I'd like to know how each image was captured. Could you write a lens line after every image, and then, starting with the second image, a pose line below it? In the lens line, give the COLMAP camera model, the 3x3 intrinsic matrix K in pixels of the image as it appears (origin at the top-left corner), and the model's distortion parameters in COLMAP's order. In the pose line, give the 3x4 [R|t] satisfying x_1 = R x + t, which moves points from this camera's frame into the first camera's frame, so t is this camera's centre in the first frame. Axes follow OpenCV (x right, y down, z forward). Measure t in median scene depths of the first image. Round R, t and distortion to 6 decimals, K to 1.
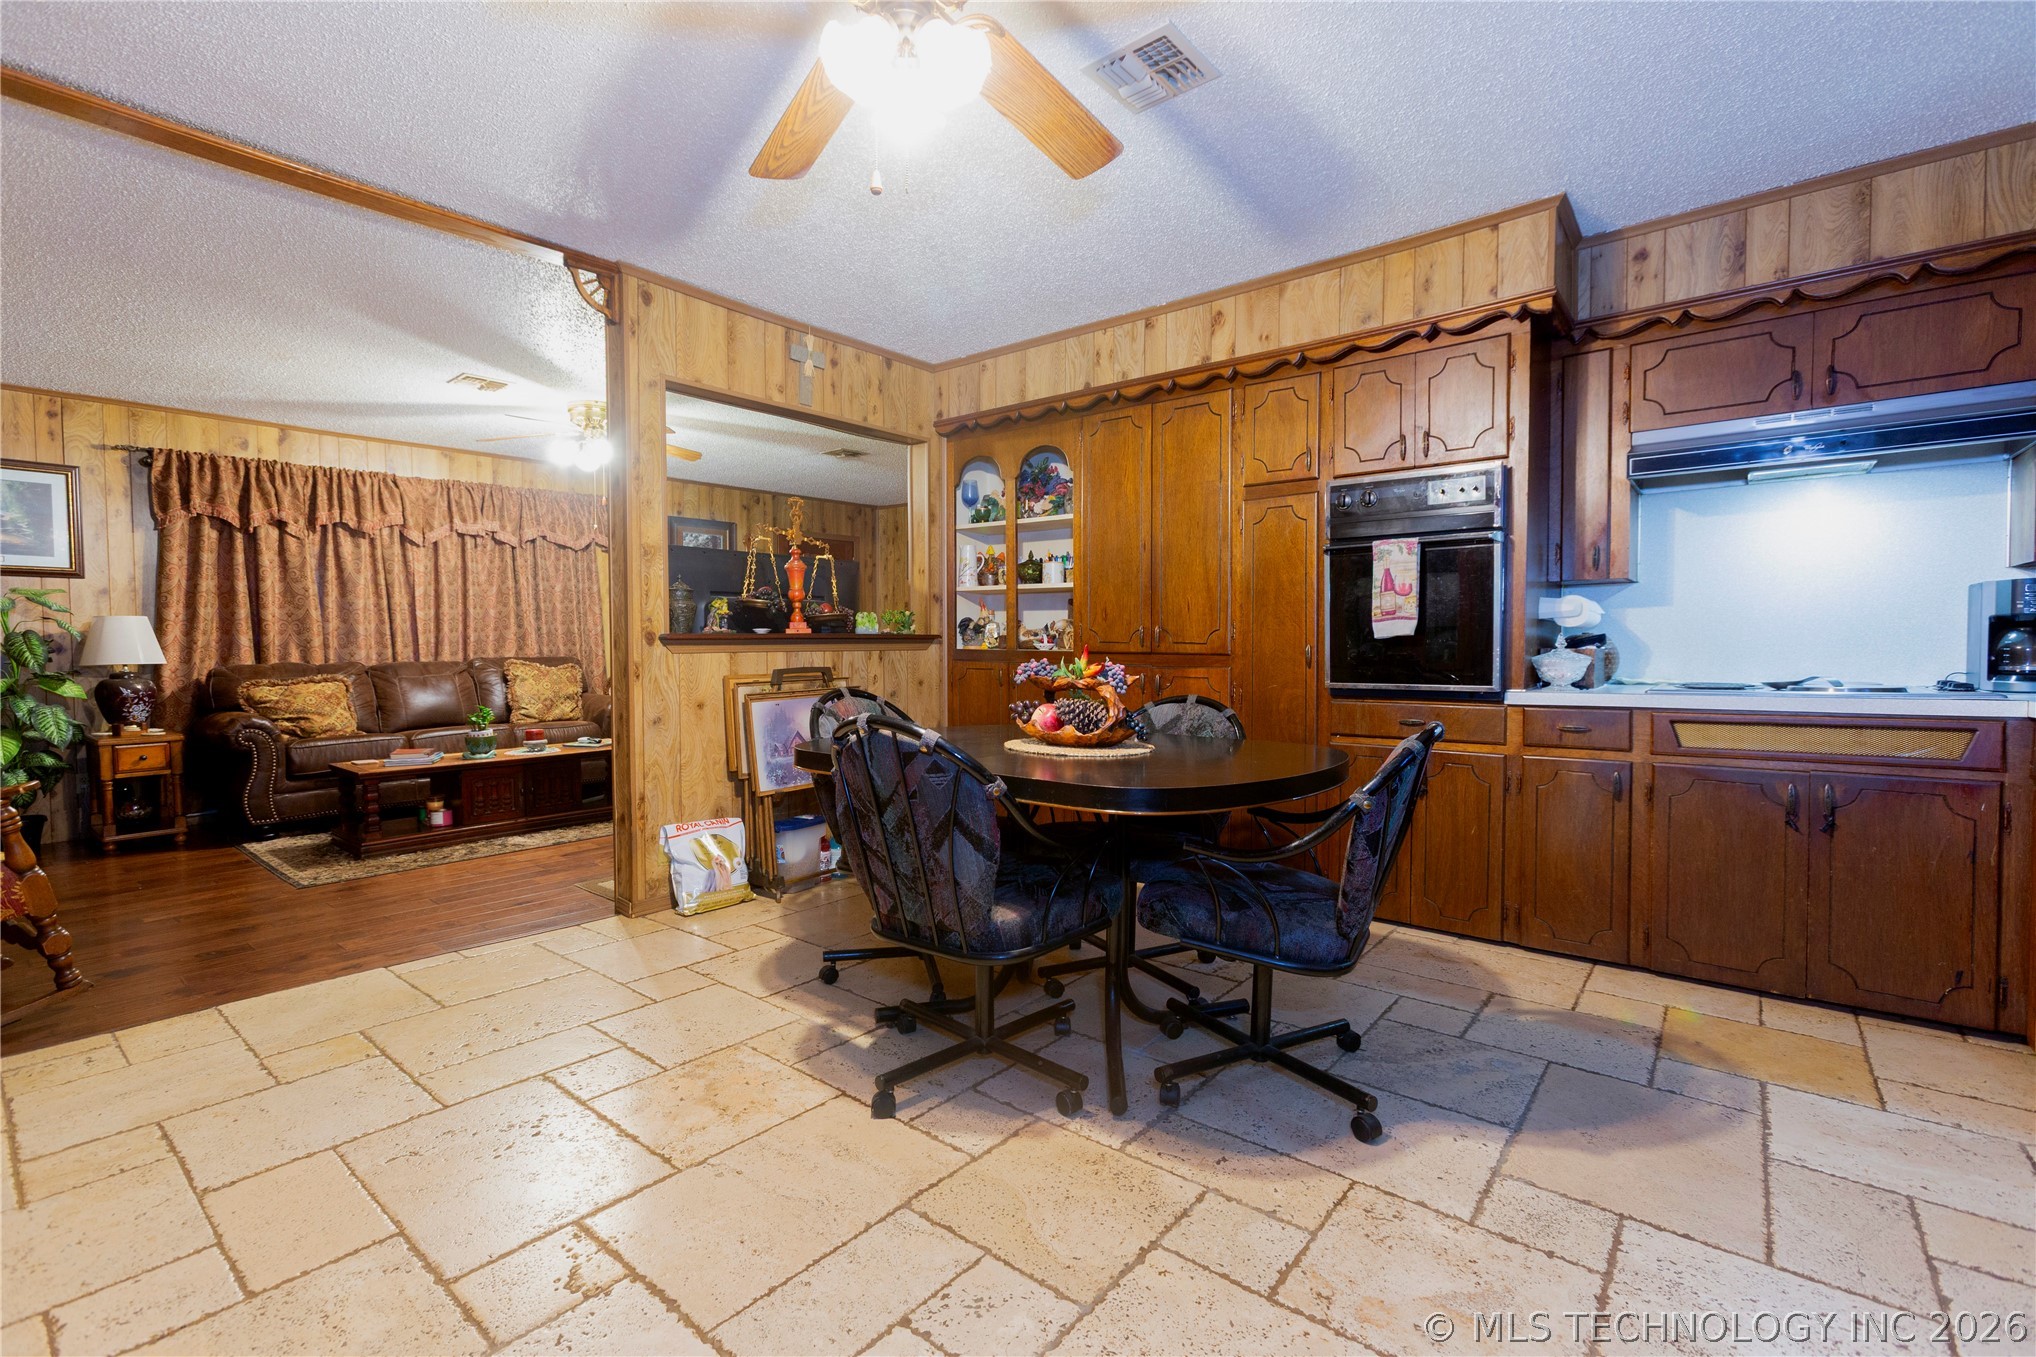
lens RADIAL K [[898.8, 0, 1016.6], [0, 898.8, 673.1], [0, 0, 1]] dist [-0.005344, 0.006167]
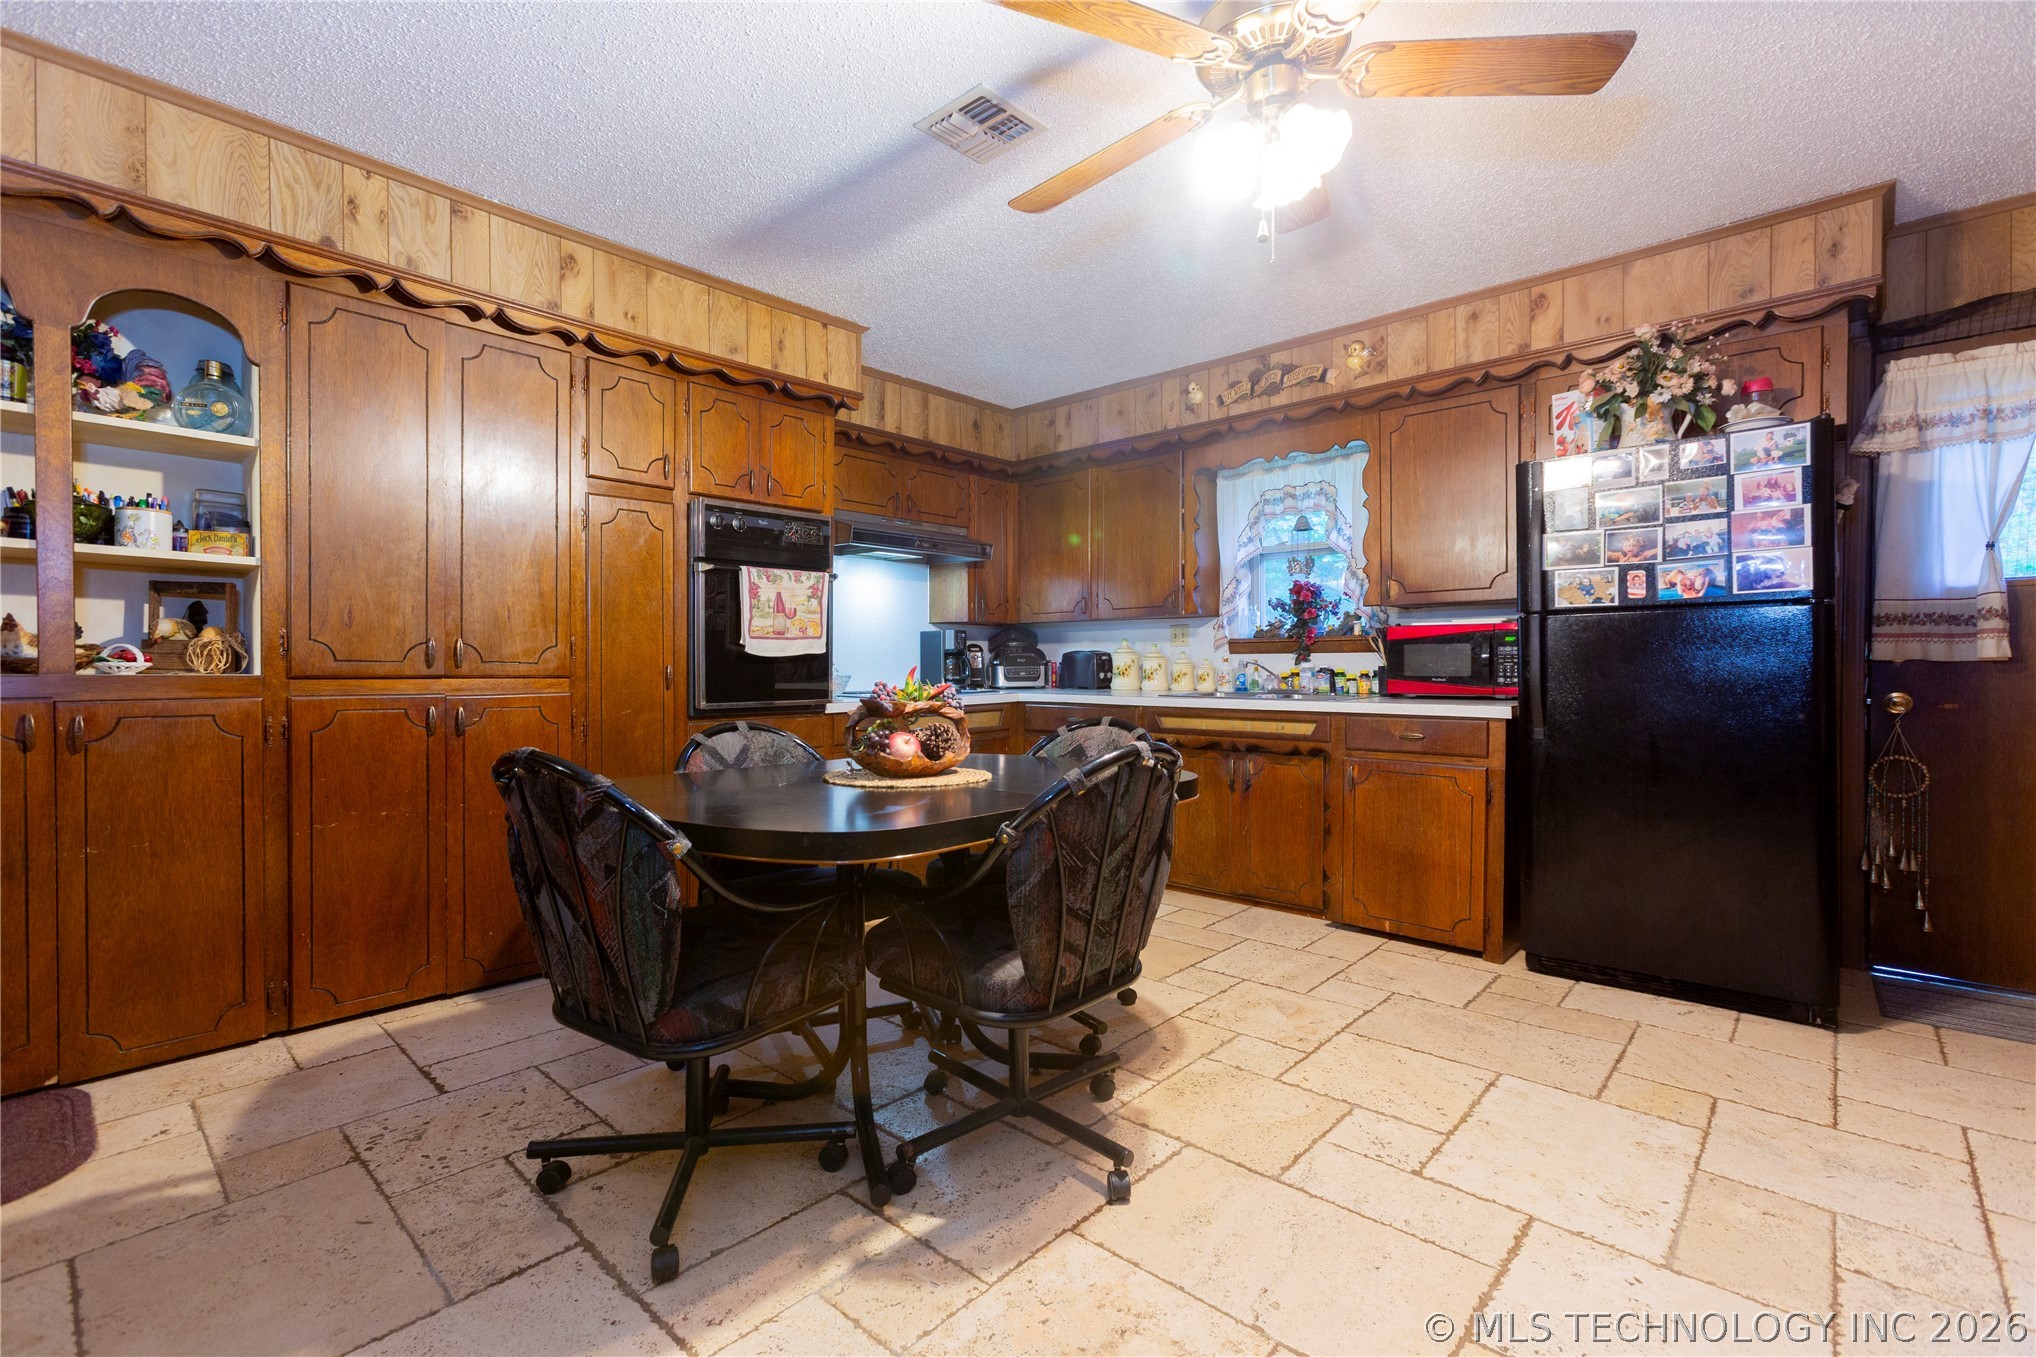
lens RADIAL K [[898.8, 0, 1006.3], [0, 898.8, 671.0], [0, 0, 1]] dist [-0.005344, 0.006167]
pose [[0.067032, -0.006518, 0.997730, -0.567286], [0.030449, 0.999526, 0.004484, -0.017927], [-0.997286, 0.030080, 0.067199, 0.568913]]
